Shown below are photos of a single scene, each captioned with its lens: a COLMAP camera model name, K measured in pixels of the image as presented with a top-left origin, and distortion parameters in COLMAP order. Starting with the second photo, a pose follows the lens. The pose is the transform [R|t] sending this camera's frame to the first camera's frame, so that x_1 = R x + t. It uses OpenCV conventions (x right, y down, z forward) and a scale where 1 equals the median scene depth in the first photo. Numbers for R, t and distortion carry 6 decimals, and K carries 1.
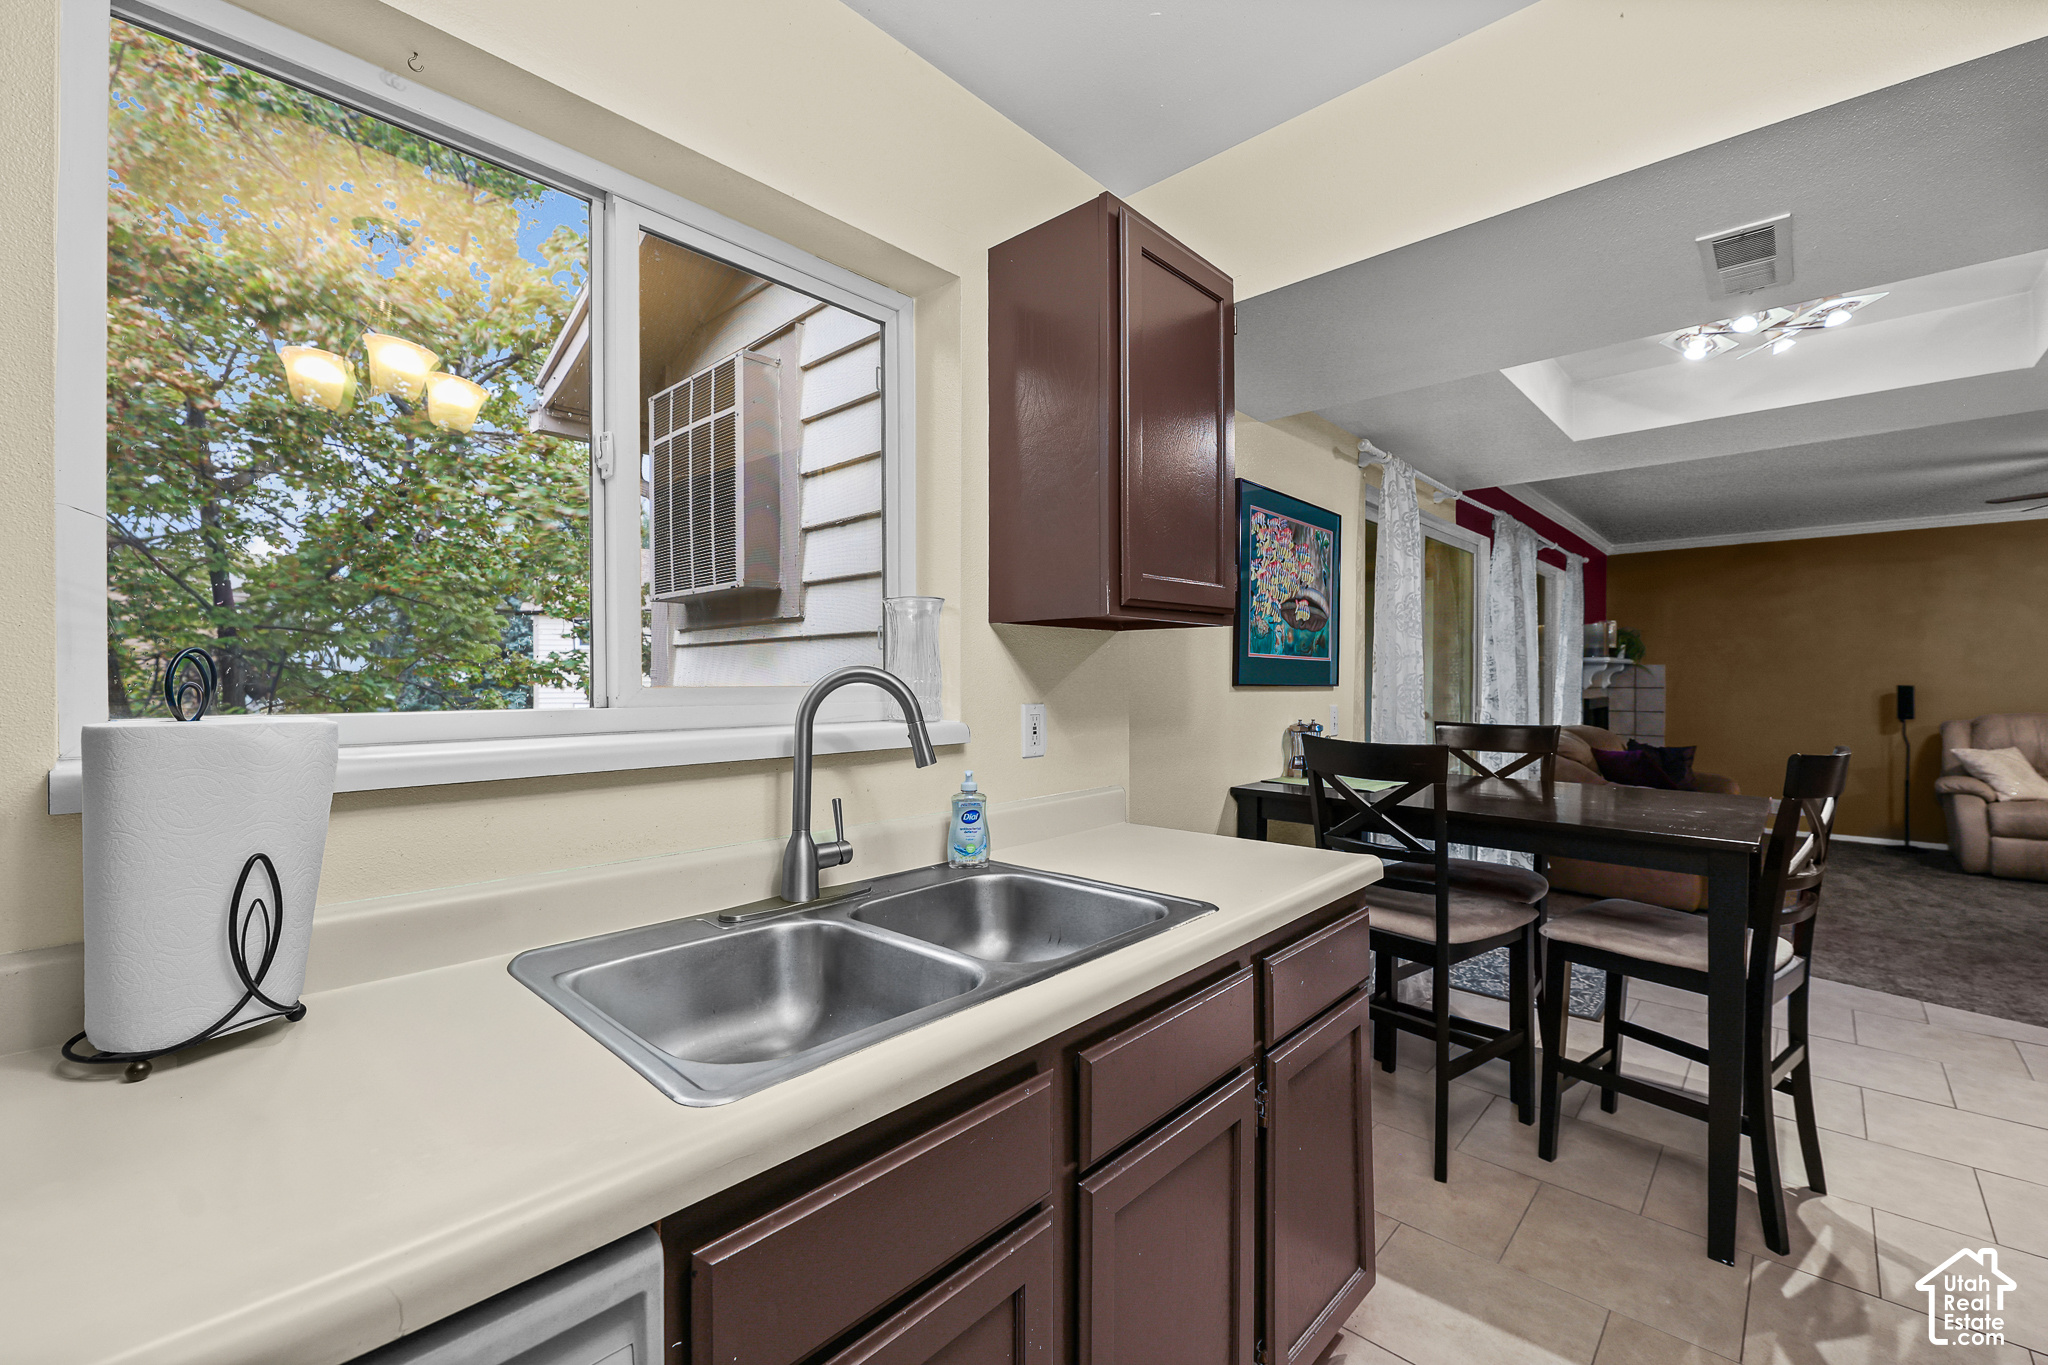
lens RADIAL K [[839.3, 0, 1024.0], [0, 839.3, 682.5], [0, 0, 1]] dist [-0.015180, -0.000029]
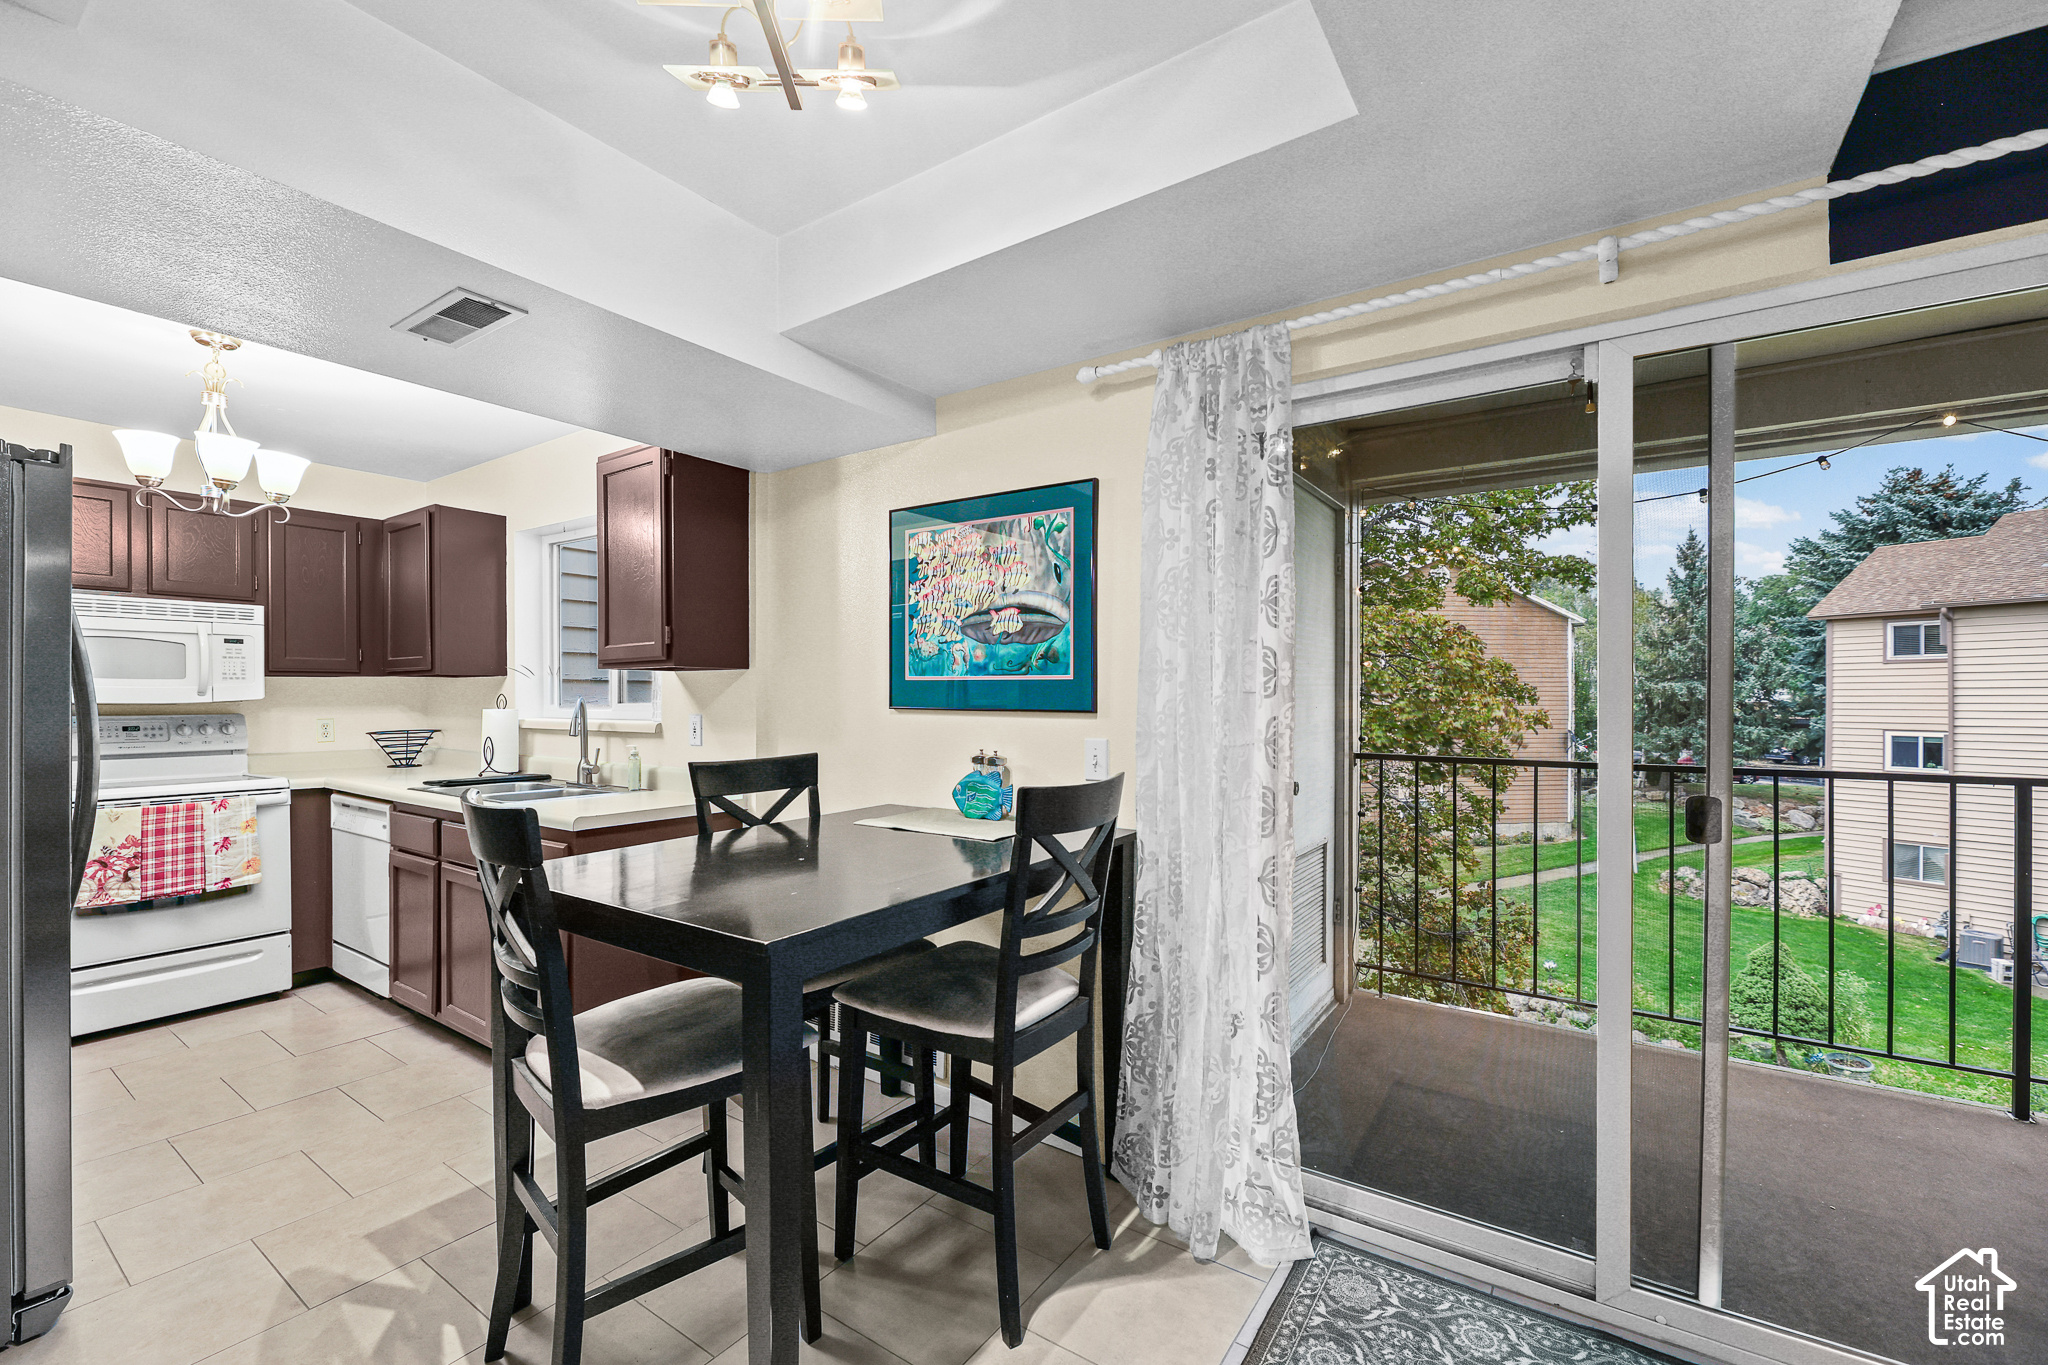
lens RADIAL K [[851.5, 0, 1016.5], [0, 851.5, 702.1], [0, 0, 1]] dist [0.001000, -0.003593]
pose [[0.147366, 0.005065, -0.989069, 1.306779], [-0.004679, 0.999979, 0.004424, -0.009244], [0.989071, 0.003976, 0.147387, 0.977913]]
